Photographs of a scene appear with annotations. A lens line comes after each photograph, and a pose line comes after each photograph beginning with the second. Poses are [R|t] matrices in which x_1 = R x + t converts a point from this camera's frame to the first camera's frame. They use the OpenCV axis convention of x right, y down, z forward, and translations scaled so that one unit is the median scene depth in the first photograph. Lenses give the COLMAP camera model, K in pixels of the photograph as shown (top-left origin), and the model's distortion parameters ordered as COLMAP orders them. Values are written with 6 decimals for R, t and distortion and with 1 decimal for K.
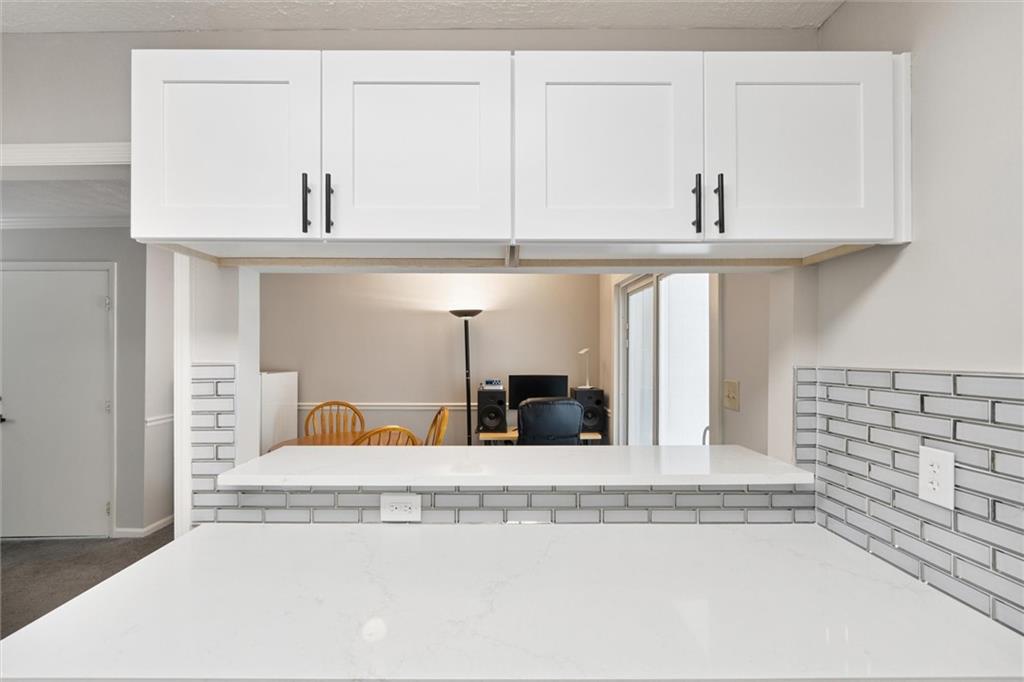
lens RADIAL K [[454.7, 0, 505.1], [0, 454.7, 346.4], [0, 0, 1]] dist [-0.003343, -0.000717]
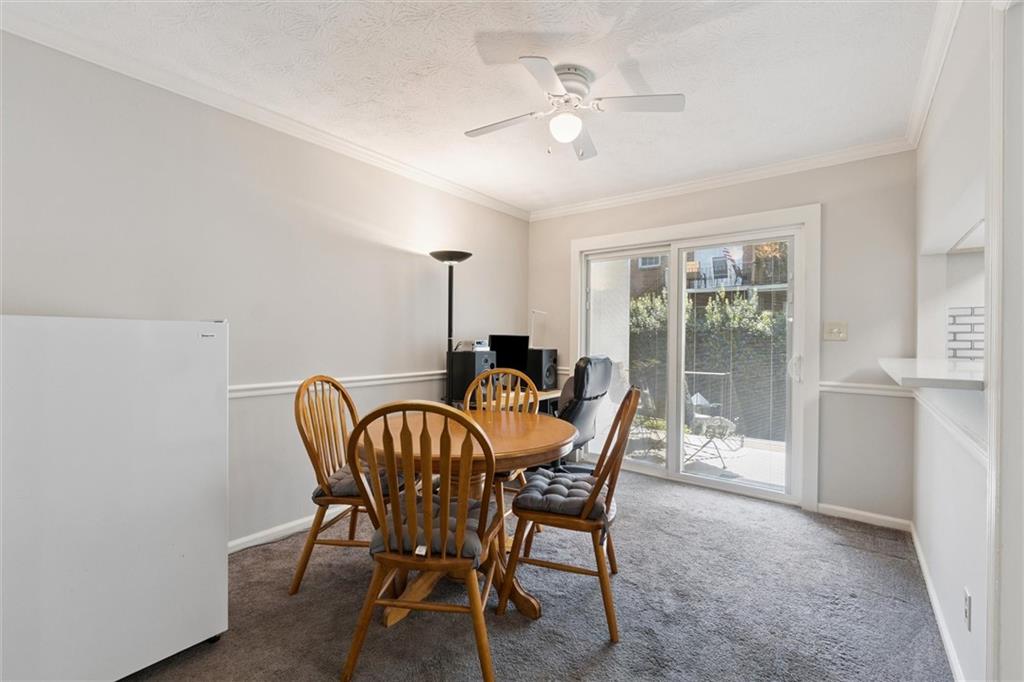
lens RADIAL K [[454.7, 0, 517.1], [0, 454.7, 341.3], [0, 0, 1]] dist [-0.003343, -0.000717]
pose [[0.607605, -0.003321, 0.794232, -1.993397], [-0.013190, 0.999811, 0.014272, 0.190019], [-0.794130, -0.019148, 0.607446, 1.309835]]
